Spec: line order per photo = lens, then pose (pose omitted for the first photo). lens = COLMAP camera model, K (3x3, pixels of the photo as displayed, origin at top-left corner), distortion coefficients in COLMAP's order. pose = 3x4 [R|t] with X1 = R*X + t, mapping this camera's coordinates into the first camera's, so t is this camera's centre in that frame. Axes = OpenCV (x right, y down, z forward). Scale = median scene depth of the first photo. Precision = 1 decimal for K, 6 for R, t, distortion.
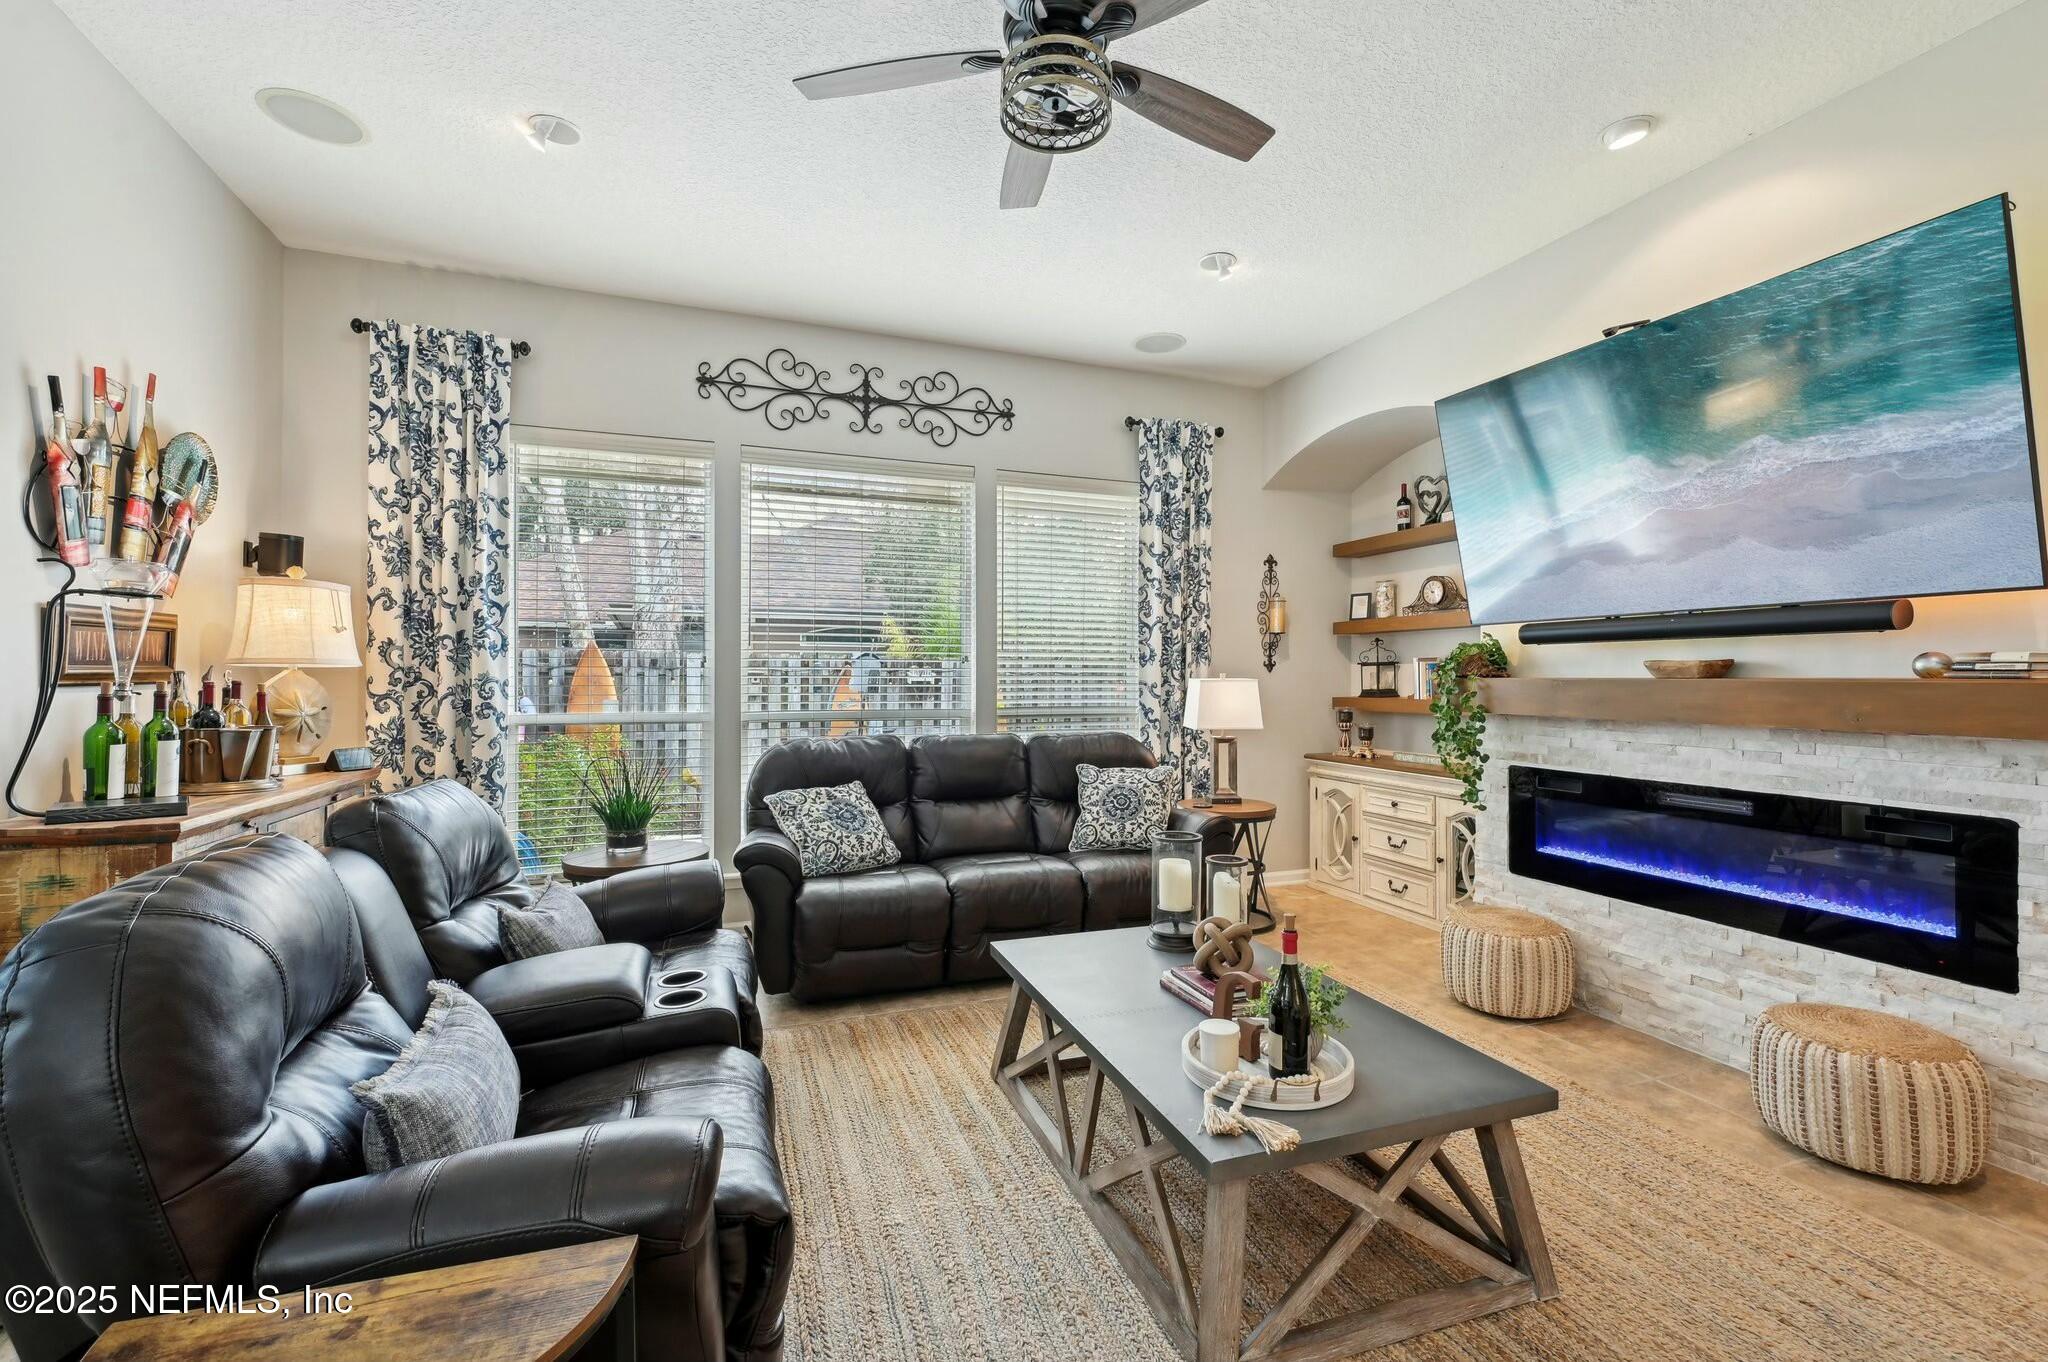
lens RADIAL K [[876.4, 0, 1027.9], [0, 876.4, 674.3], [0, 0, 1]] dist [0.002961, -0.001679]
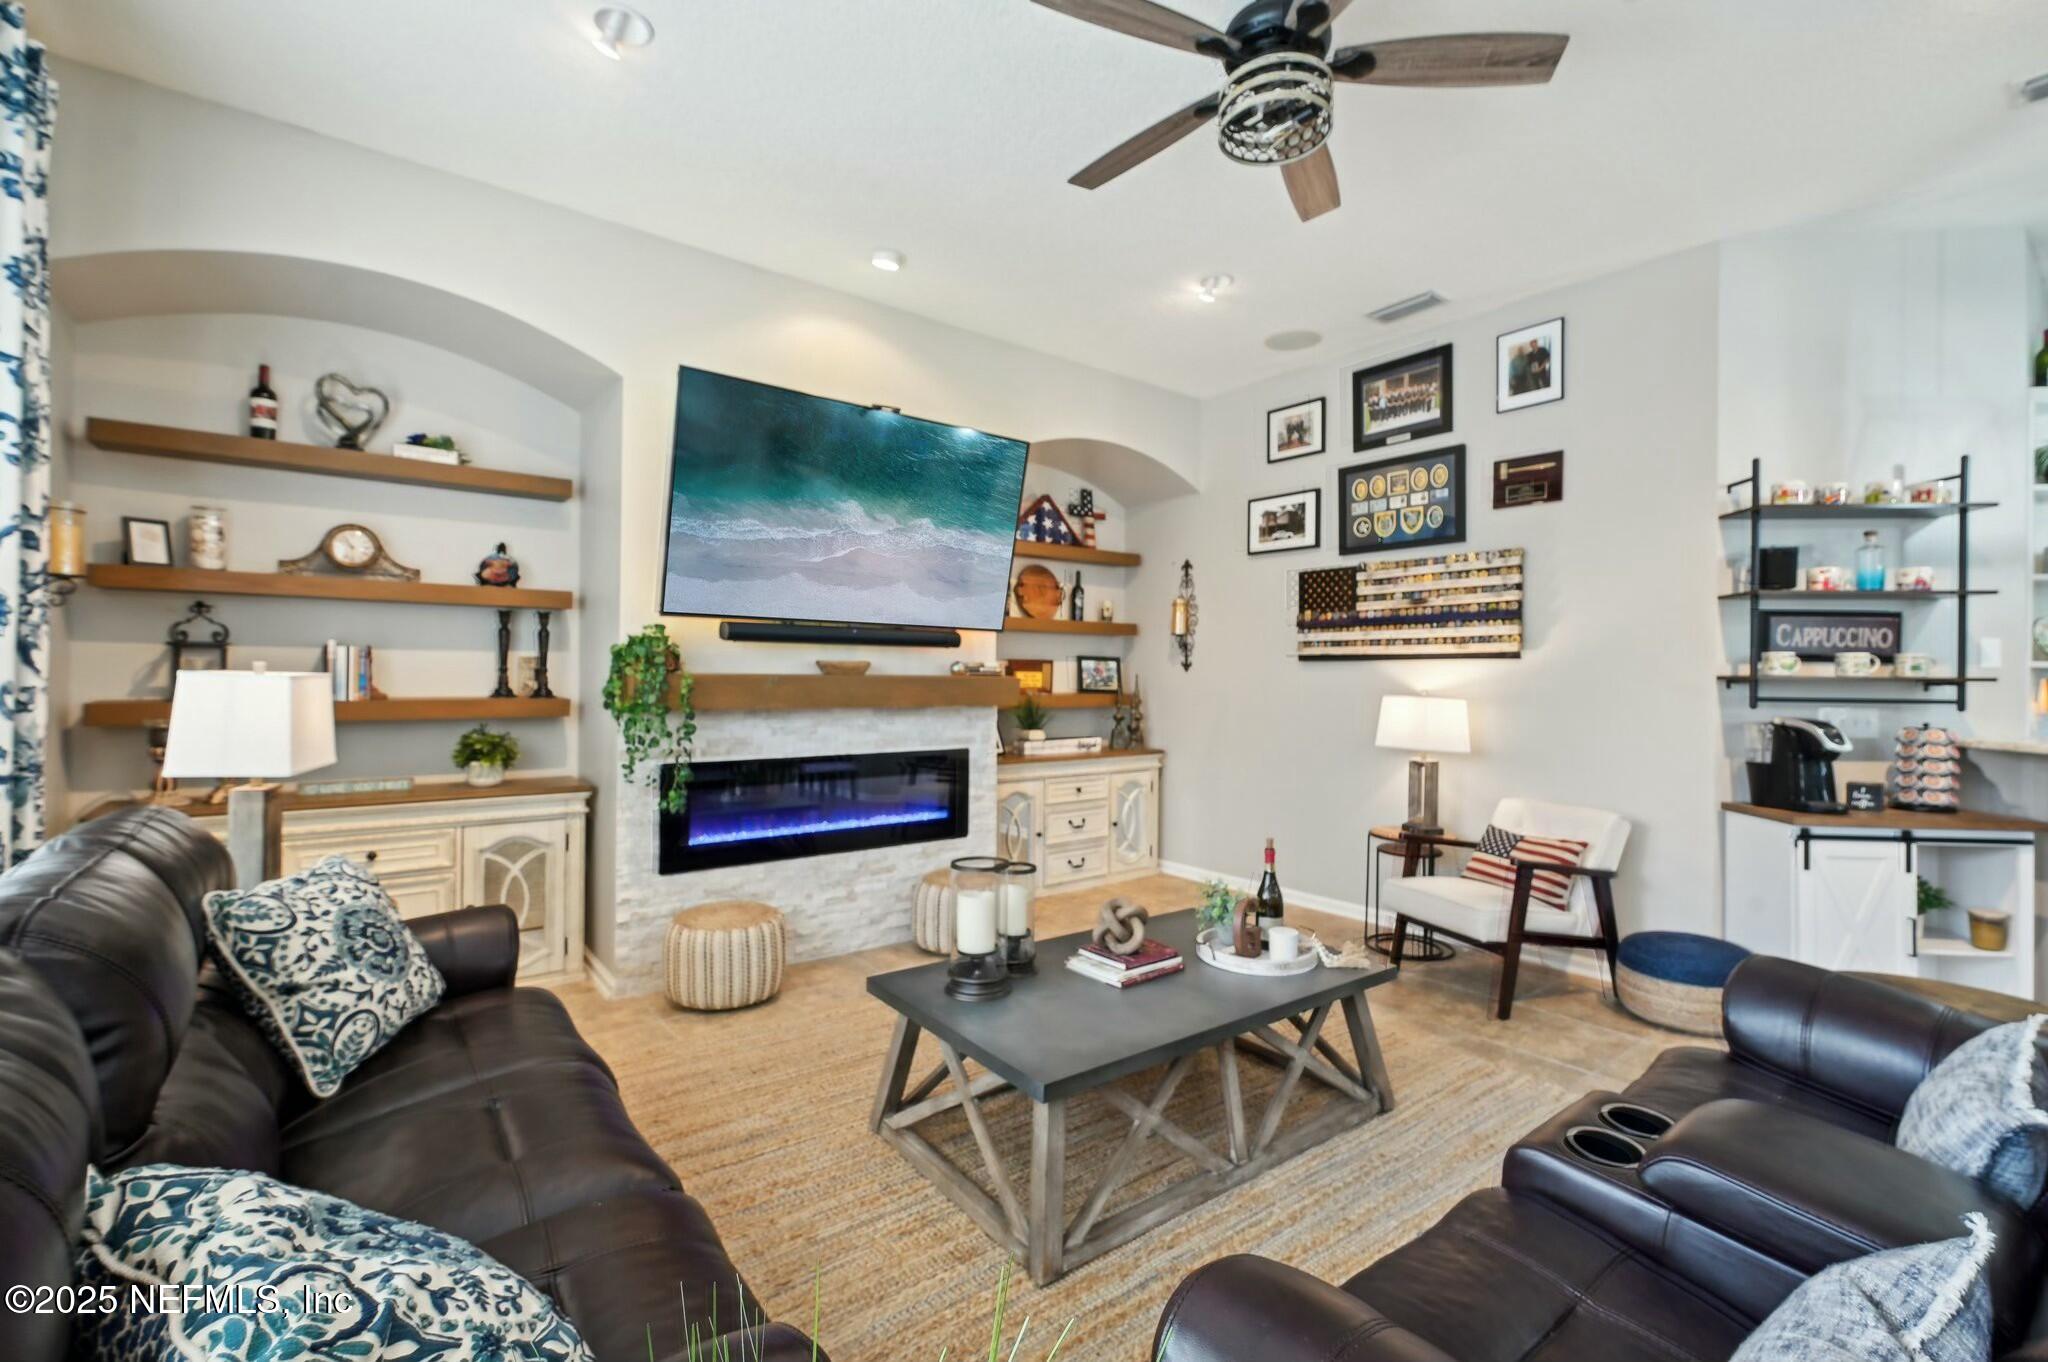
lens RADIAL K [[876.4, 0, 1036.5], [0, 876.4, 683.2], [0, 0, 1]] dist [0.002961, -0.001679]
pose [[-0.310011, -0.010330, 0.950677, -0.407533], [-0.011875, 0.999905, 0.006993, 0.003332], [-0.950659, -0.009121, -0.310105, 0.761580]]
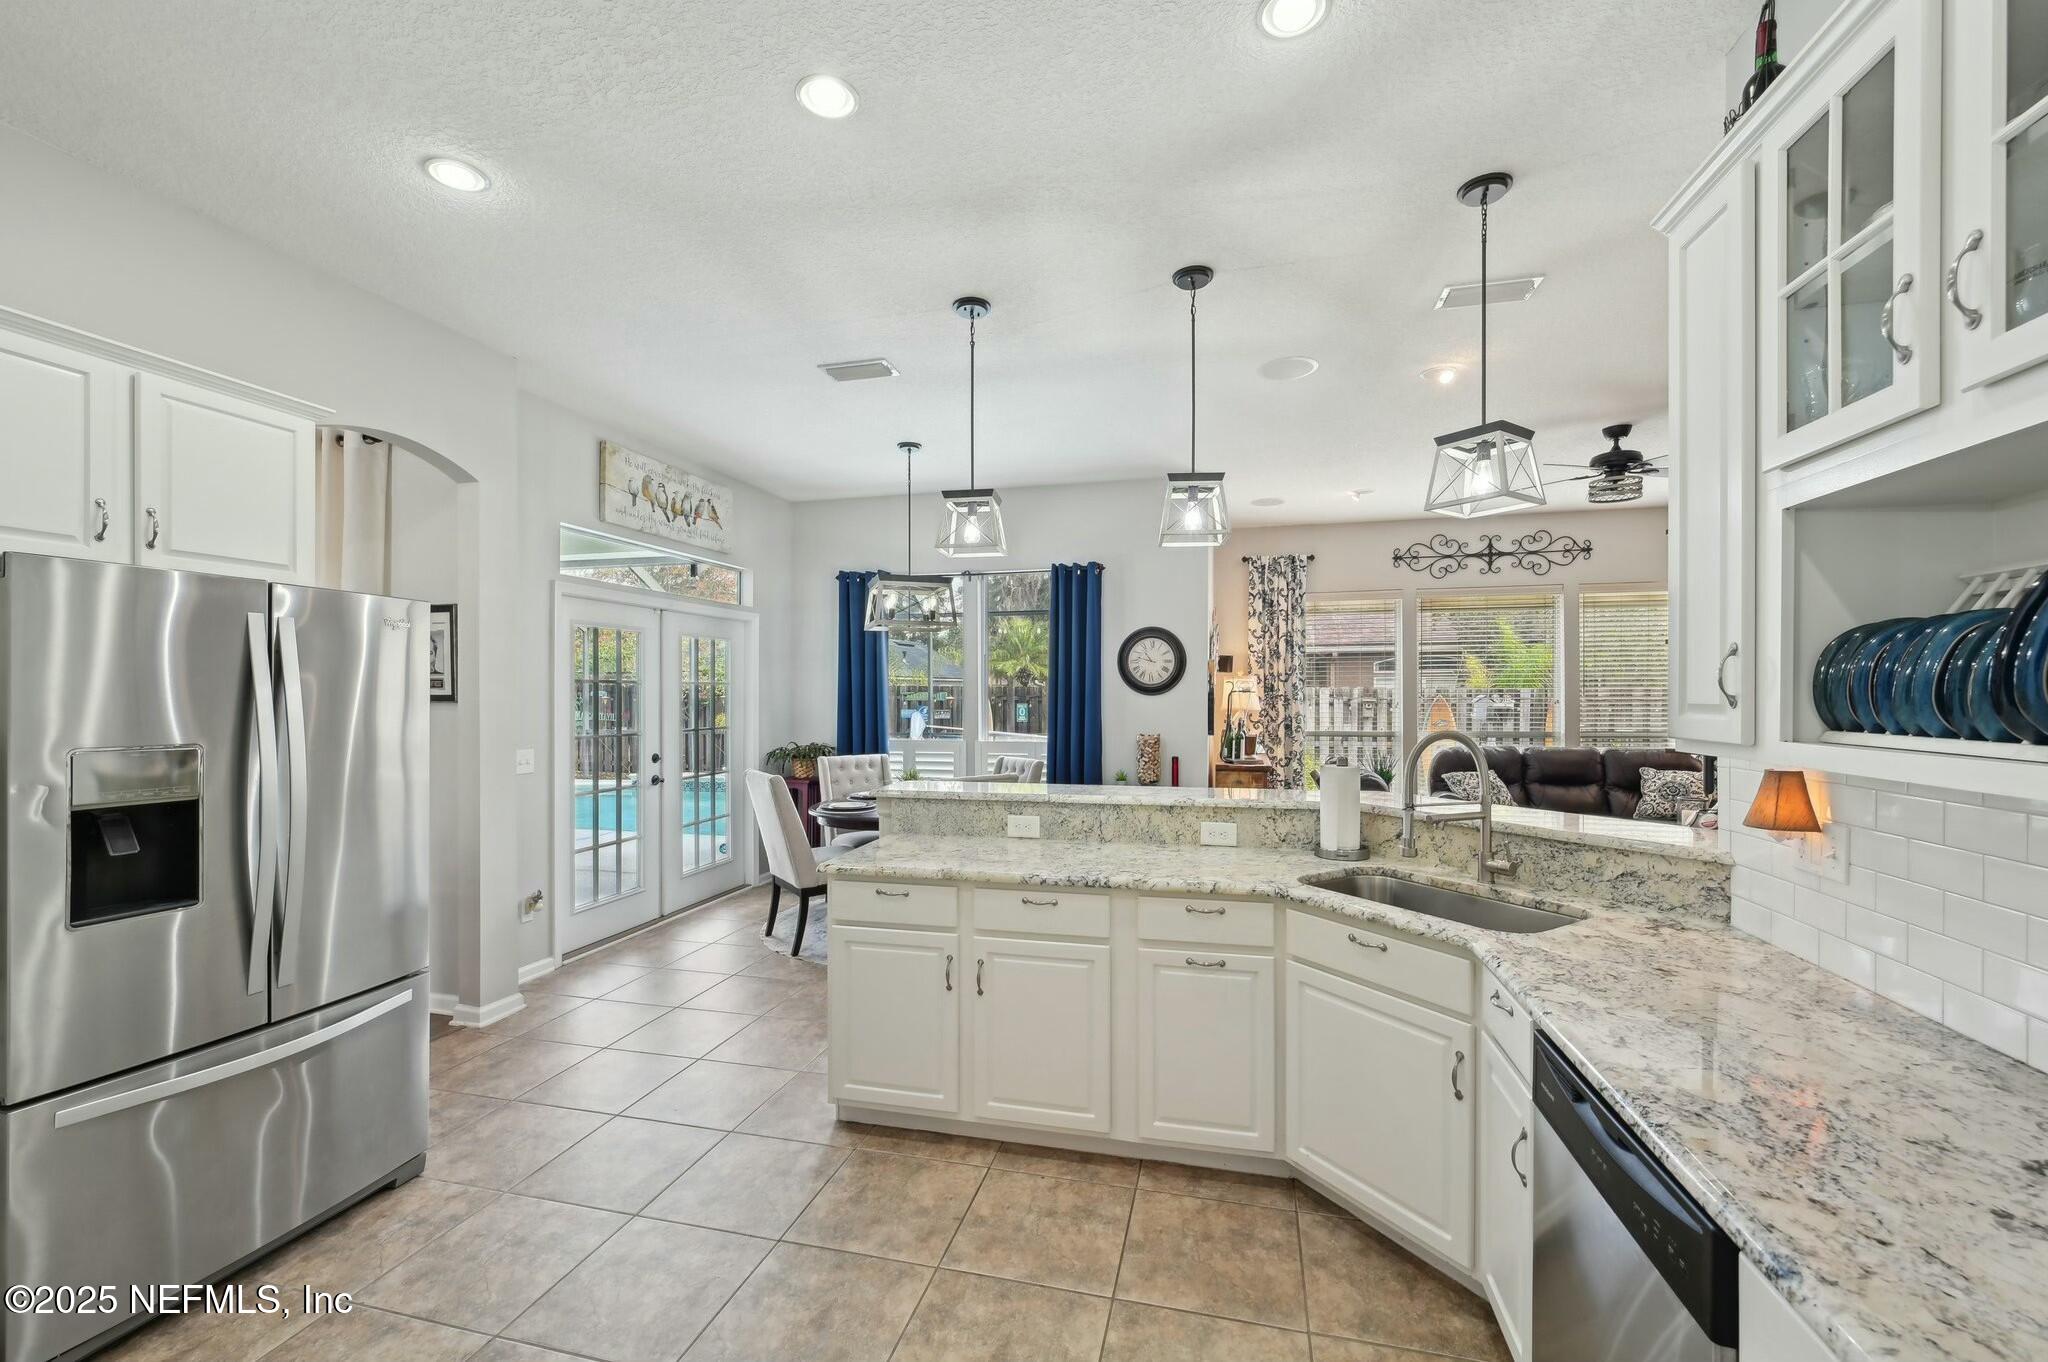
lens RADIAL K [[821.4, 0, 1026.9], [0, 821.4, 697.5], [0, 0, 1]] dist [0.000473, -0.000919]
pose [[0.817882, -0.003381, -0.575377, 0.001771], [0.009245, 0.999931, 0.007265, -0.048510], [0.575312, -0.011261, 0.817856, -0.887195]]
